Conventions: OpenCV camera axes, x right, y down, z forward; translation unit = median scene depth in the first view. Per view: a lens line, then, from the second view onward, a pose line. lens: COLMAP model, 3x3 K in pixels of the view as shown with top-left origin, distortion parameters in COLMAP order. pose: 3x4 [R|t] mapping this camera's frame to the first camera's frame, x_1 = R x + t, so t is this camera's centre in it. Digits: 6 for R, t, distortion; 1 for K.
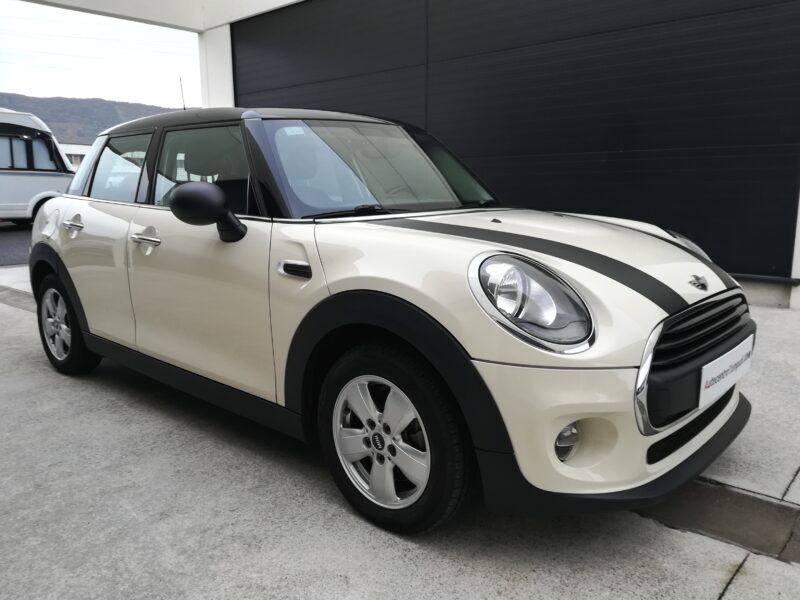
lens RADIAL K [[629.5, 0, 397.8], [0, 629.5, 313.3], [0, 0, 1]] dist [0.009984, 0.004907]
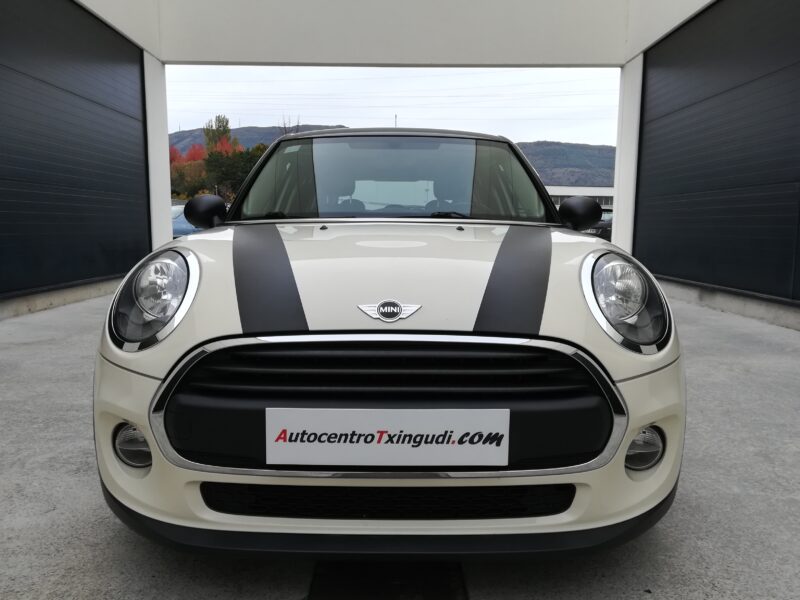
lens RADIAL K [[623.8, 0, 400.0], [0, 623.8, 300.0], [0, 0, 1]] dist [0.006279, -0.004881]
pose [[0.668682, 0.093810, -0.737607, 0.728328], [-0.150855, 0.988494, -0.011040, -0.038513], [0.728085, 0.118654, 0.675140, 0.379858]]
